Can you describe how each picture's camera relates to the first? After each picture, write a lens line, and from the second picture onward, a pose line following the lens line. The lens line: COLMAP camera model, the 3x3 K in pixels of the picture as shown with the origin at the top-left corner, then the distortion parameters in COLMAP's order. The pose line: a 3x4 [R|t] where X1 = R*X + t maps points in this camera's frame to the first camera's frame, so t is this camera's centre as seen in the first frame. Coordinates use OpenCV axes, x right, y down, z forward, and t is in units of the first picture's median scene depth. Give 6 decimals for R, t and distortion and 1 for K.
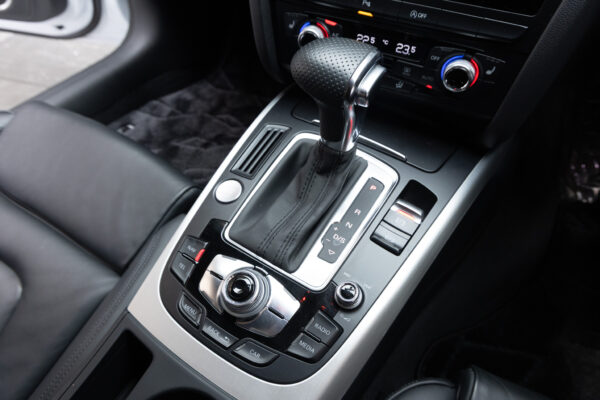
lens RADIAL K [[406.8, 0, 300.0], [0, 406.8, 200.0], [0, 0, 1]] dist [0.007564, 0.003127]
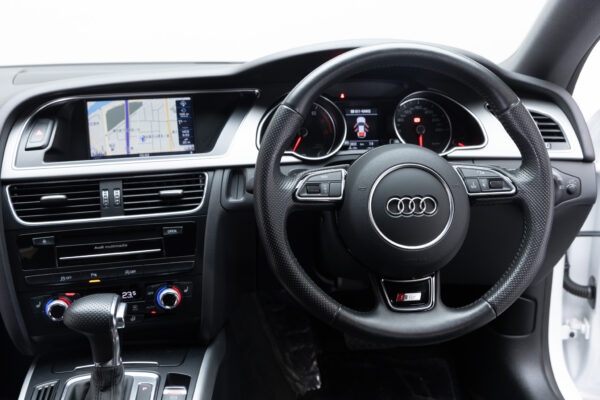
lens RADIAL K [[642.3, 0, 300.0], [0, 642.3, 200.0], [0, 0, 1]] dist [0.011484, 0.023559]
pose [[0.784010, -0.184044, 0.592838, -0.568824], [0.482377, 0.781725, -0.395245, 0.576637], [-0.390694, 0.595847, 0.701659, -1.070494]]
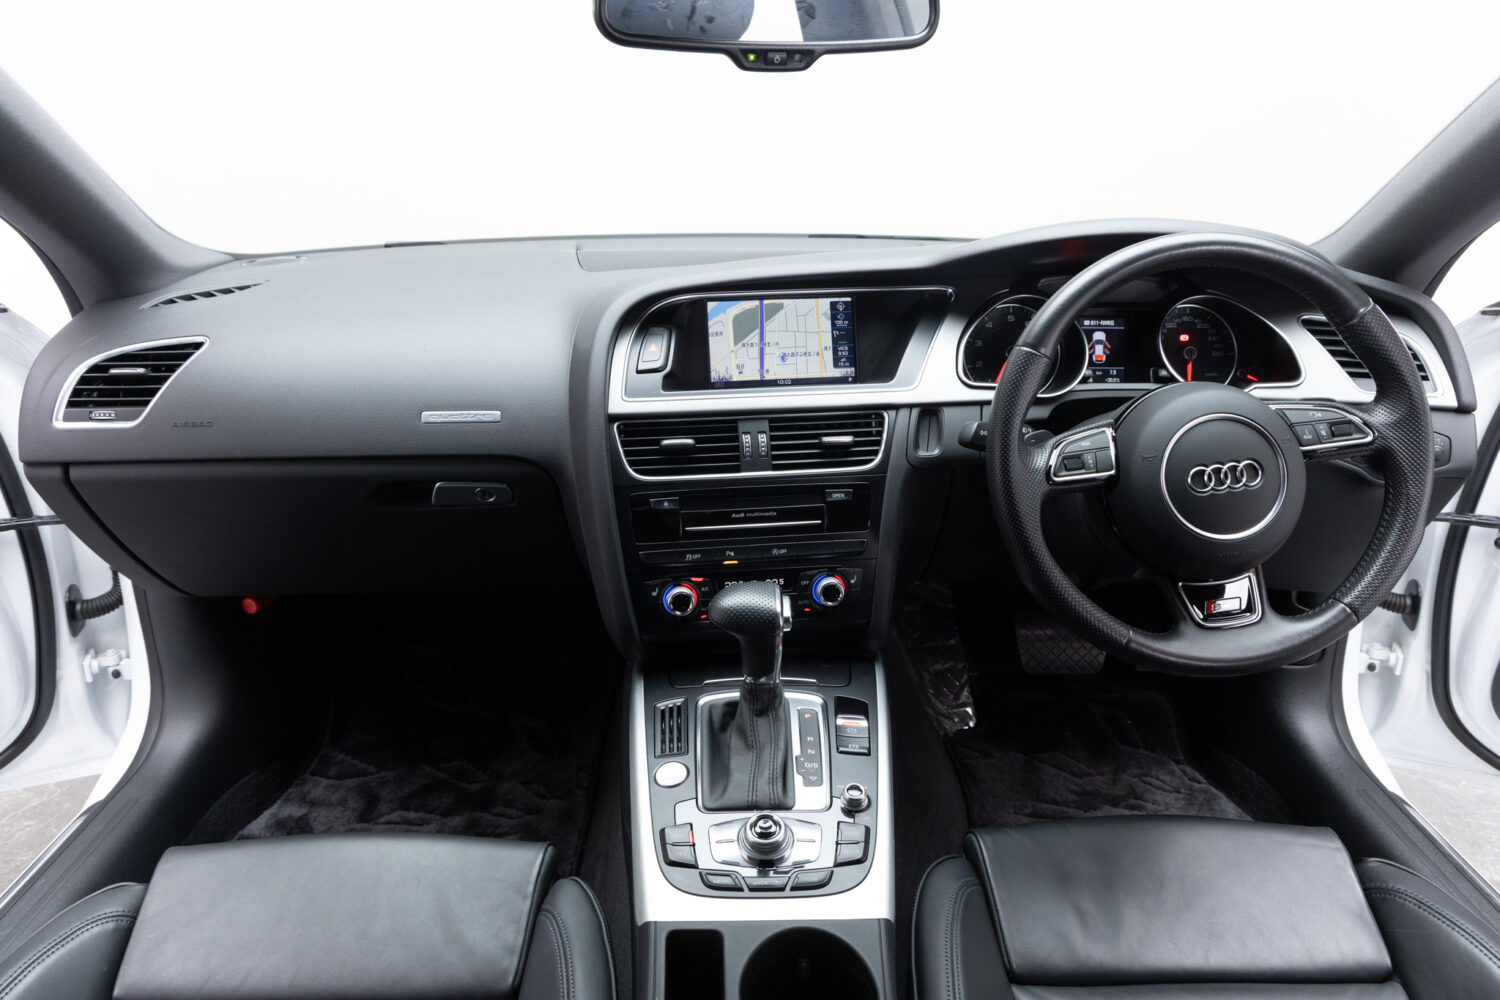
lens RADIAL K [[1017.1, 0, 750.0], [0, 1017.1, 500.0], [0, 0, 1]] dist [0.007564, 0.003127]
pose [[0.830848, -0.195304, 0.521103, -1.094498], [0.426244, 0.825359, -0.370268, 0.384302], [-0.357782, 0.529753, 0.768995, -1.073131]]
